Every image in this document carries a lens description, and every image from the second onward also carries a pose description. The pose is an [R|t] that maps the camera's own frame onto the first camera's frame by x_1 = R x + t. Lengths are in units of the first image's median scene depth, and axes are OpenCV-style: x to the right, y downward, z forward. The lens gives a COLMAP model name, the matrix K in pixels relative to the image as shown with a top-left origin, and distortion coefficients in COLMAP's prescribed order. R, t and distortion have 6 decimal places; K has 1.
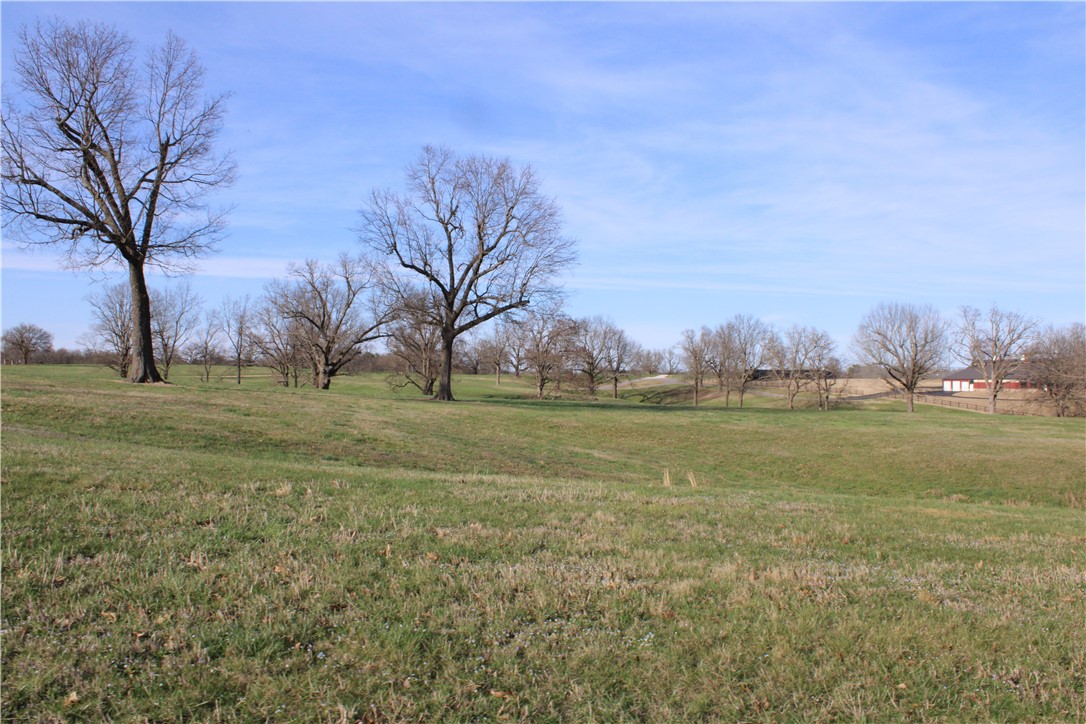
lens RADIAL K [[932.0, 0, 543.0], [0, 932.0, 362.0], [0, 0, 1]] dist [-0.156647, 0.146438]
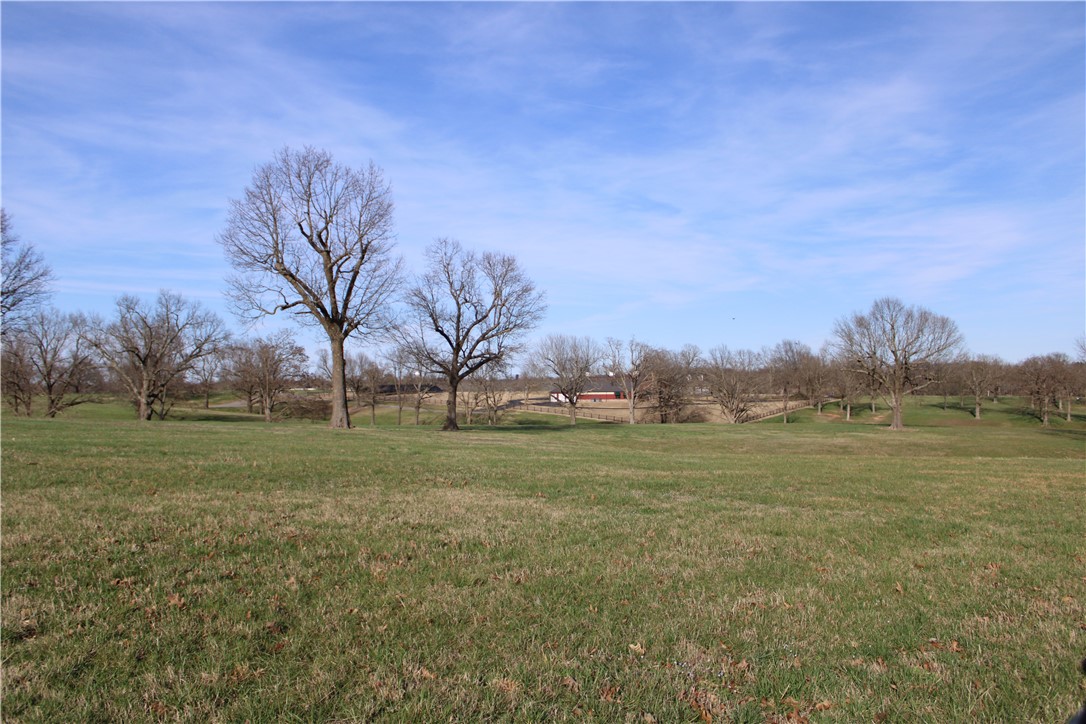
lens RADIAL K [[932.0, 0, 543.0], [0, 932.0, 362.0], [0, 0, 1]] dist [-0.156647, 0.146438]
pose [[0.867519, -0.003576, 0.497392, -0.271981], [0.007936, 0.999946, -0.006651, -0.019459], [-0.497341, 0.009717, 0.867501, -0.091256]]
